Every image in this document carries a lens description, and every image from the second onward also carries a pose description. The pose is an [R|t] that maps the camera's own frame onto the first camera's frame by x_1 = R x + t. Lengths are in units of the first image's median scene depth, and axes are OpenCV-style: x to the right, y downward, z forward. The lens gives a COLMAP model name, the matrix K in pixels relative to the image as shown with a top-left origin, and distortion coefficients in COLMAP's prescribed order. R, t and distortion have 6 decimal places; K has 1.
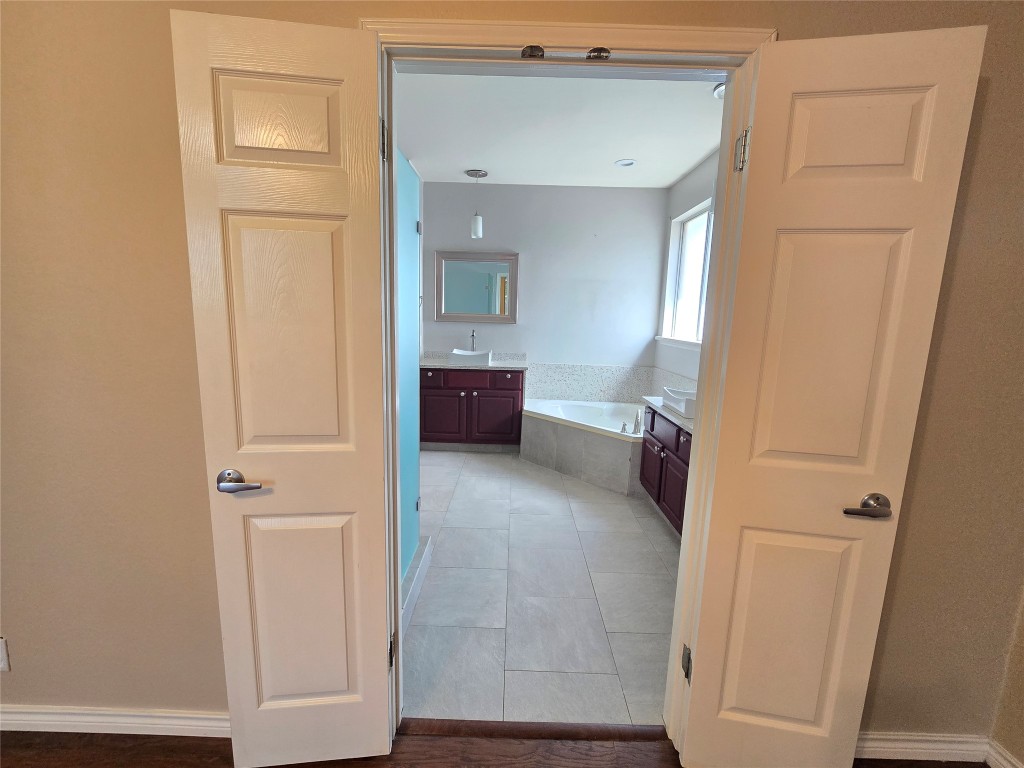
lens RADIAL K [[420.7, 0, 509.4], [0, 420.7, 380.0], [0, 0, 1]] dist [-0.002988, 0.000279]
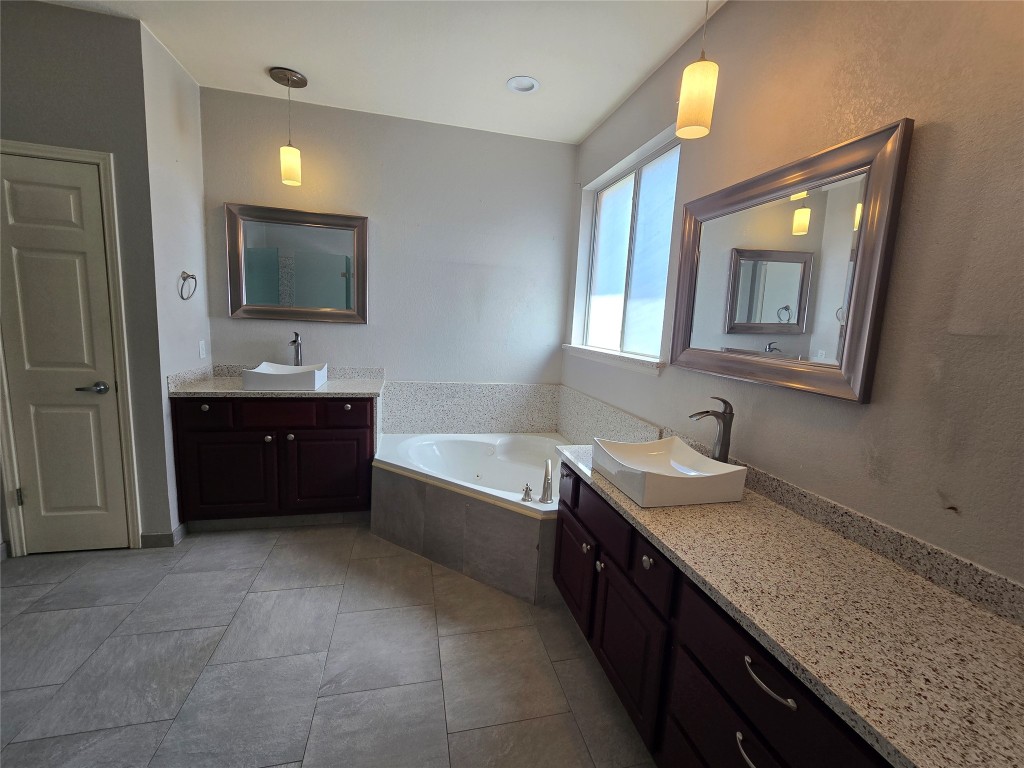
lens RADIAL K [[420.7, 0, 508.9], [0, 420.7, 380.6], [0, 0, 1]] dist [-0.002988, 0.000279]
pose [[0.969187, -0.013983, 0.245929, 0.077076], [0.014059, 0.999900, 0.001446, -0.046394], [-0.245924, 0.002057, 0.969287, 0.327289]]
